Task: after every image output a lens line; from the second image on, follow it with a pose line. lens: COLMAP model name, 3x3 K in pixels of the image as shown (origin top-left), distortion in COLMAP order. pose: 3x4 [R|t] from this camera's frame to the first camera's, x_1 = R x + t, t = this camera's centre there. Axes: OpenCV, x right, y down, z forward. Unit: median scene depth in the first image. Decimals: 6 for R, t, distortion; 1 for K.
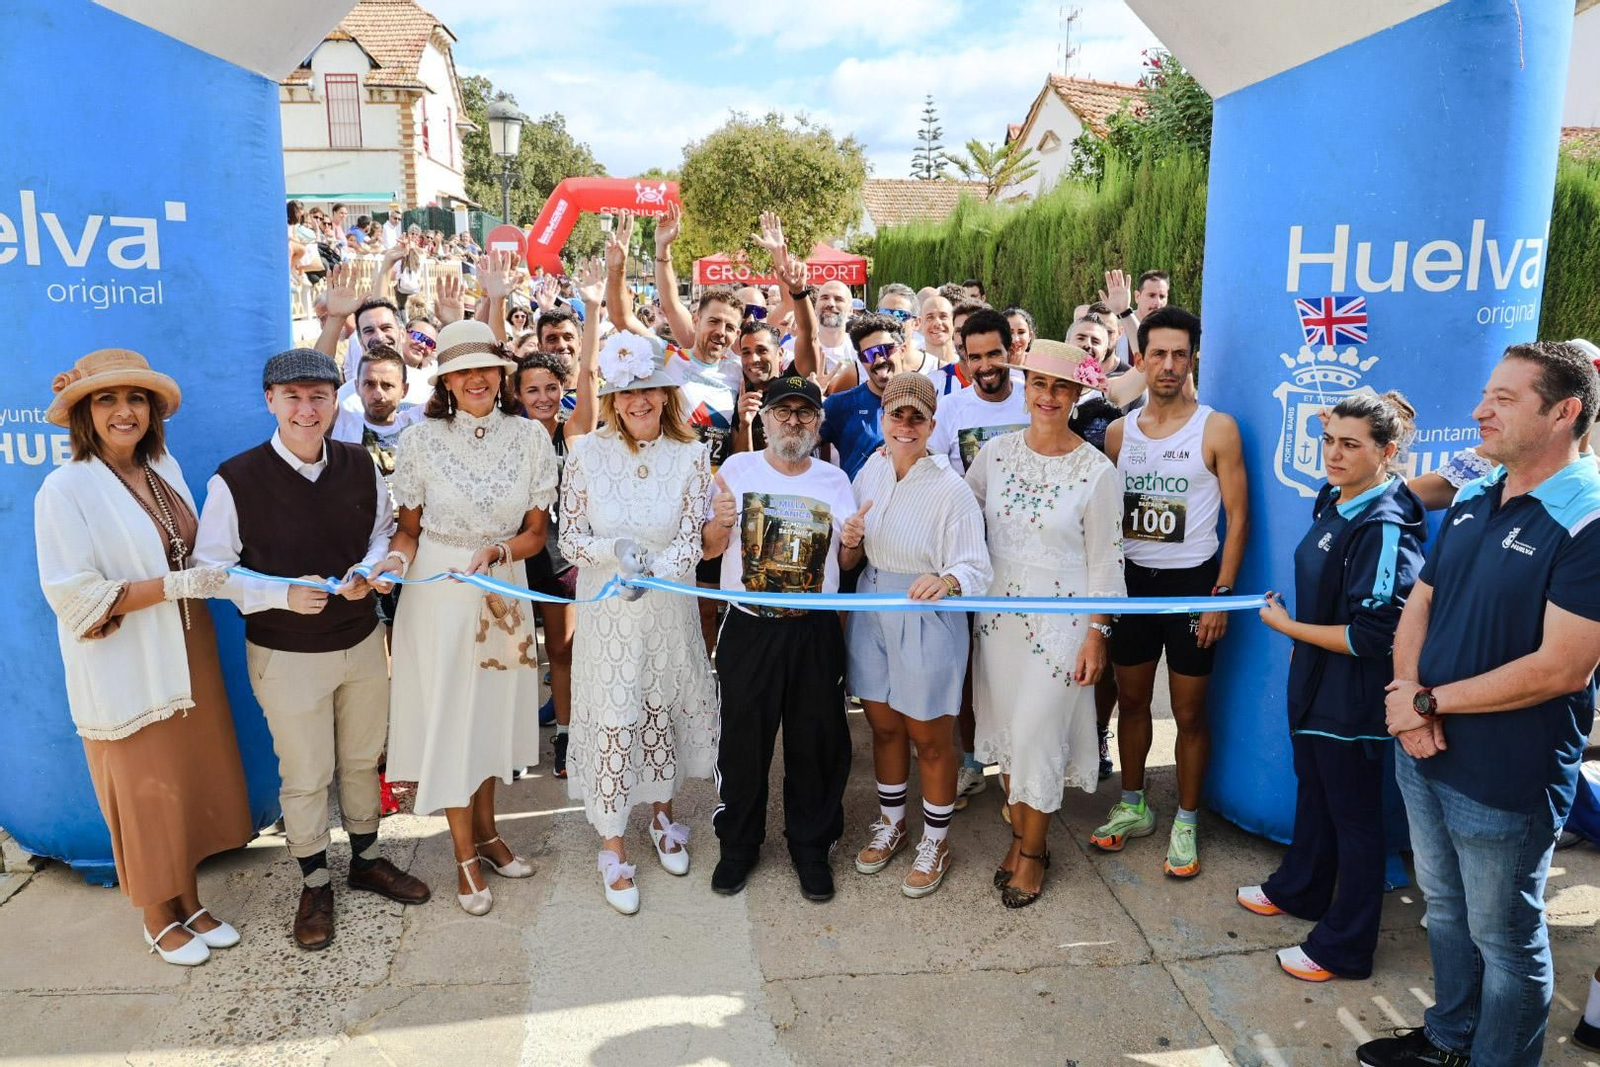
lens RADIAL K [[1113.0, 0, 810.9], [0, 1113.0, 511.6], [0, 0, 1]] dist [-0.064300, 0.054567]
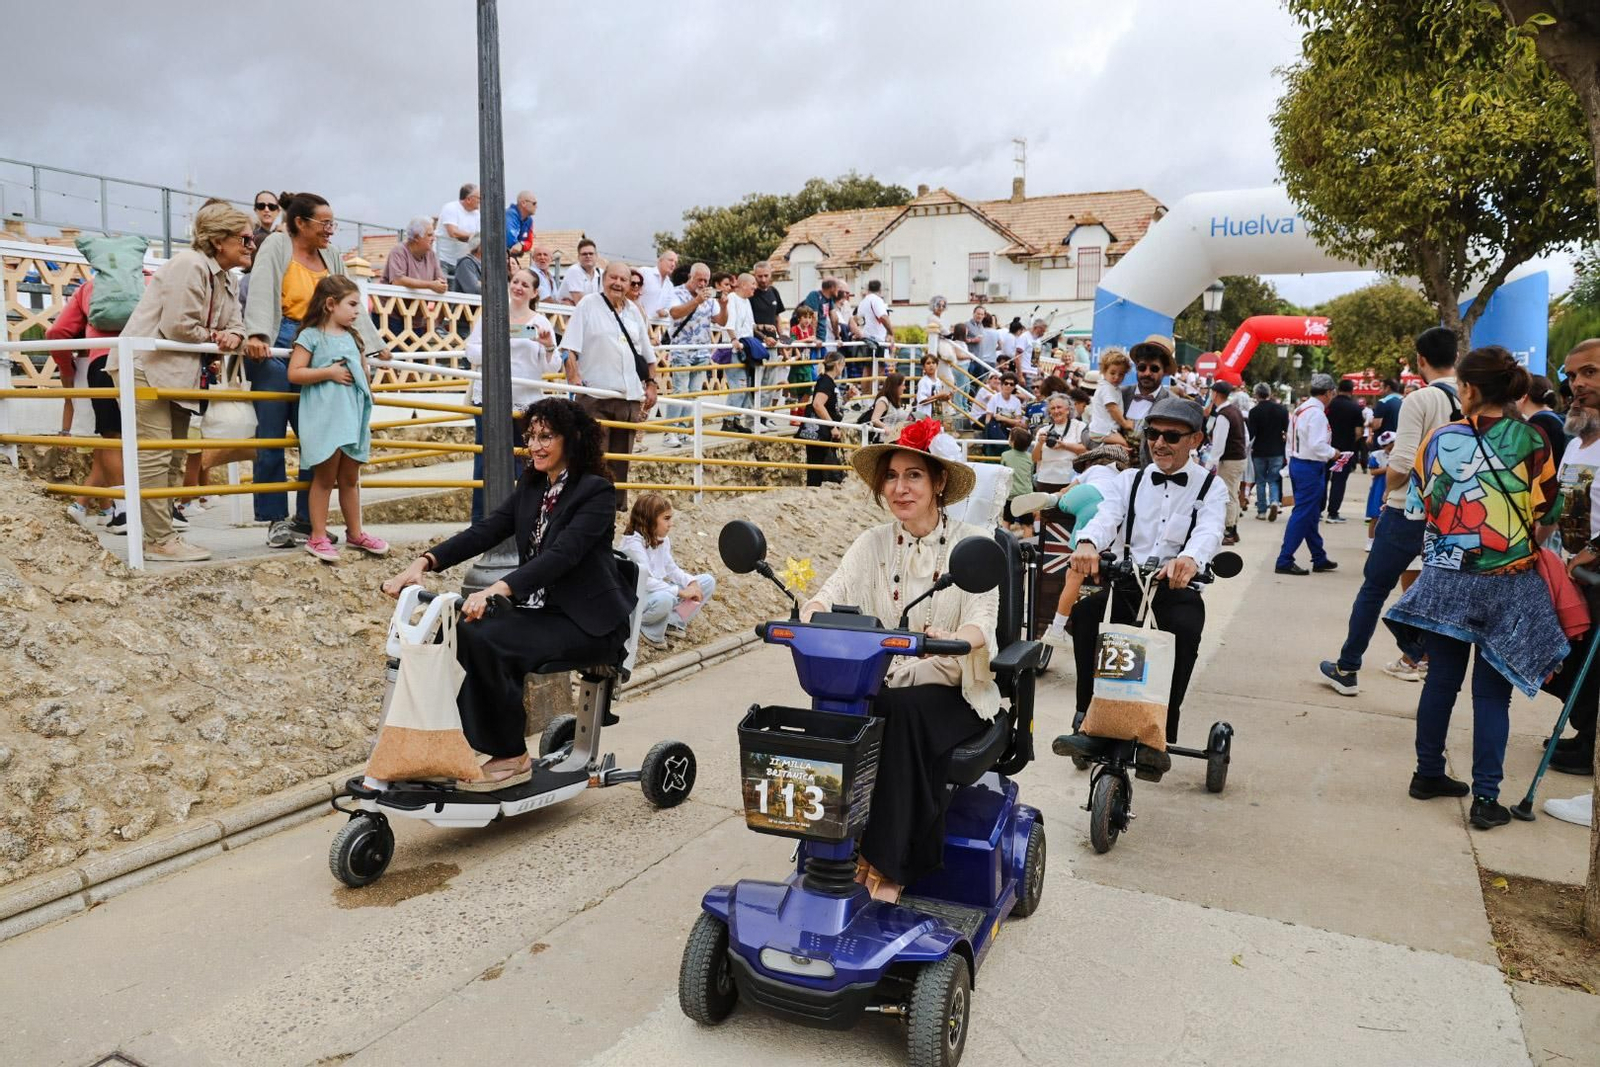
lens RADIAL K [[1113.0, 0, 820.2], [0, 1113.0, 532.2], [0, 0, 1]] dist [-0.064300, 0.054567]
pose [[0.838227, 0.069689, -0.540850, 0.139742], [-0.119018, 0.991270, -0.056732, 0.160421], [0.532175, 0.111925, 0.839204, -0.630235]]
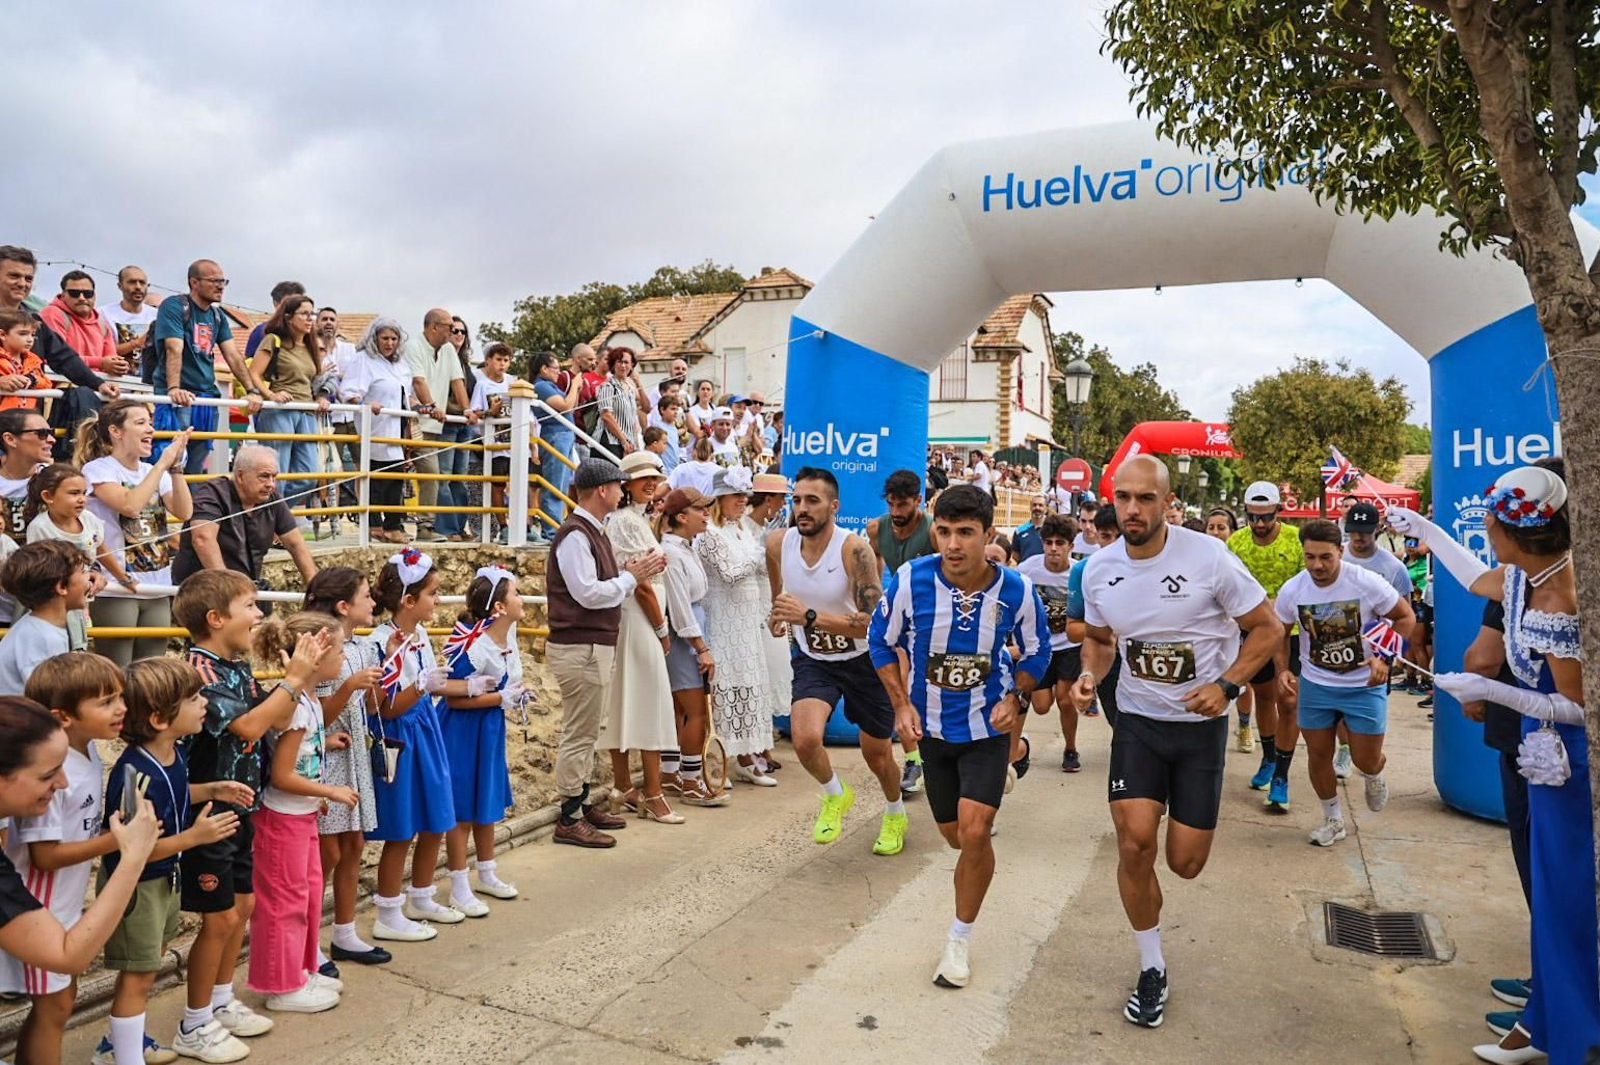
lens RADIAL K [[1170.4, 0, 809.9], [0, 1170.4, 532.4], [0, 0, 1]] dist [-0.063643, 0.049332]
pose [[0.876032, 0.022101, -0.481747, 0.086252], [-0.118114, 0.978357, -0.169901, 0.068905], [0.467566, 0.205740, 0.859682, -0.212444]]
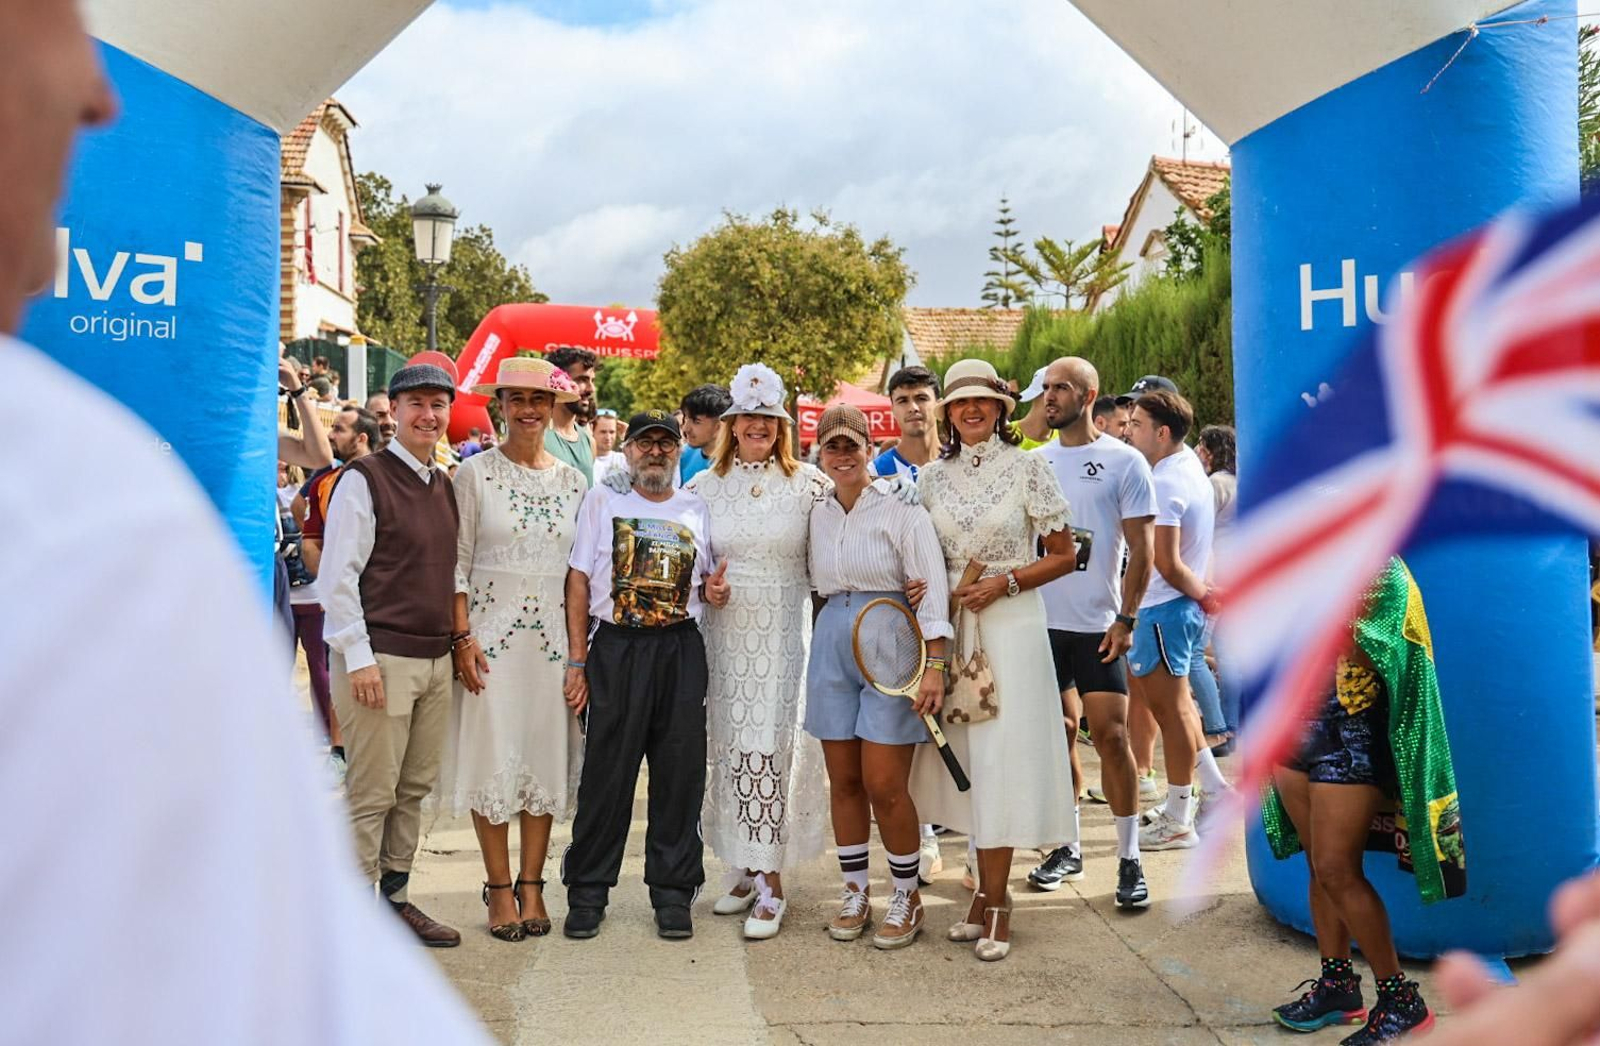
lens RADIAL K [[1656.1, 0, 753.7], [0, 1656.1, 452.1], [0, 0, 1]] dist [0.099183, 0.000000]
pose [[0.998738, -0.001150, -0.050204, 0.002934], [-0.009442, 0.977606, -0.210230, 0.045312], [0.049322, 0.210439, 0.976362, -0.089511]]
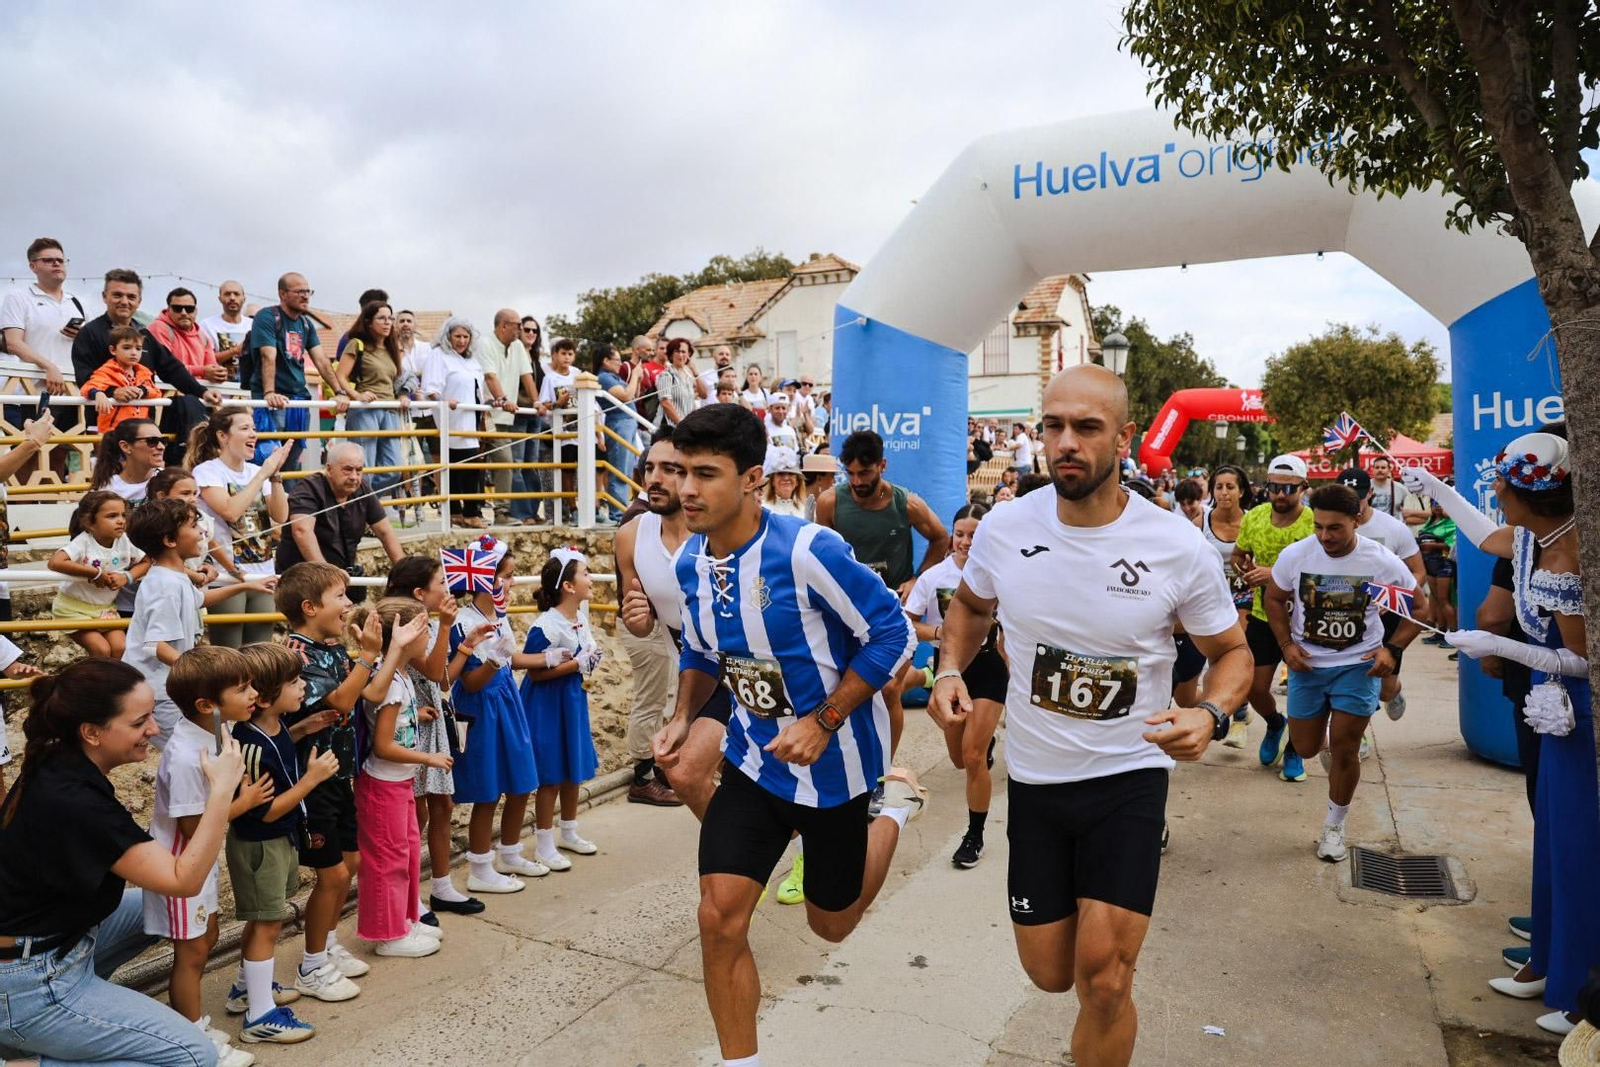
lens RADIAL K [[1113.0, 0, 811.0], [0, 1113.0, 533.5], [0, 0, 1]] dist [-0.064300, 0.054567]
pose [[0.852660, 0.011940, -0.522330, 0.091186], [-0.099141, 0.985273, -0.139316, 0.068062], [0.512974, 0.170574, 0.841286, -0.217377]]
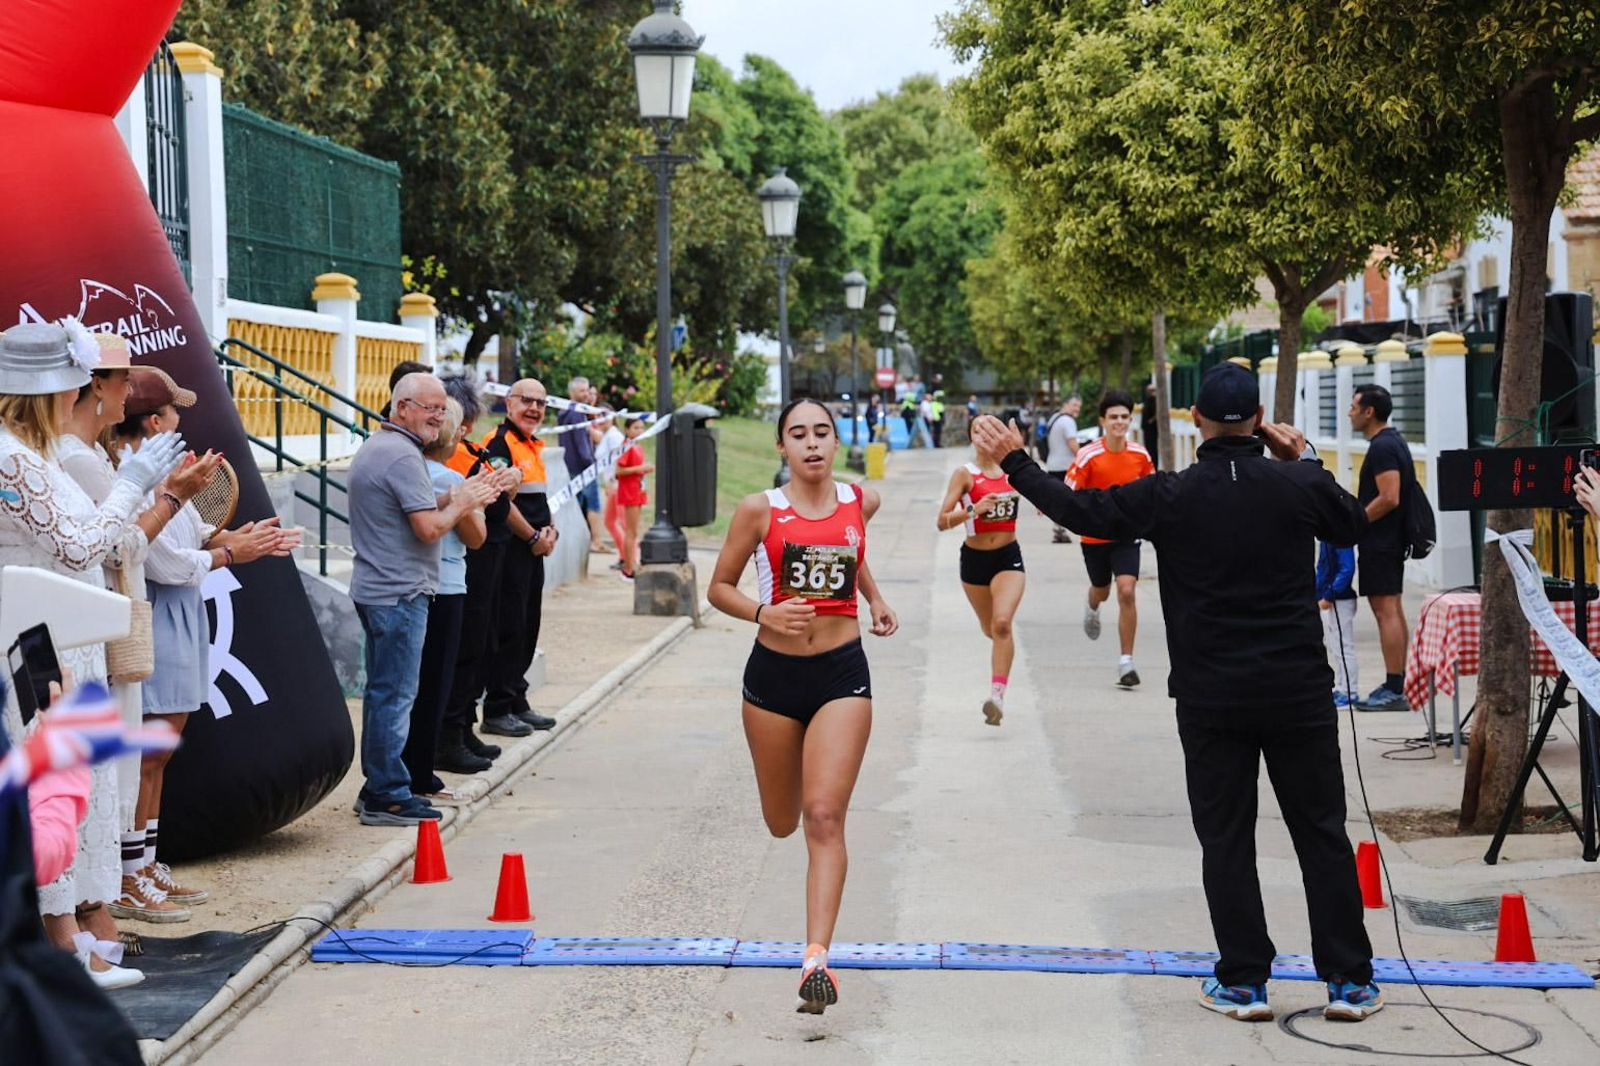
lens RADIAL K [[2925.1, 0, 800.8], [0, 2925.1, 532.9], [0, 0, 1]] dist [0.007085, 0.000000]
pose [[0.984359, -0.004243, -0.176121, -0.194638], [-0.024584, 0.986620, -0.161176, -0.269288], [0.174448, 0.162985, 0.971084, 1.403966]]
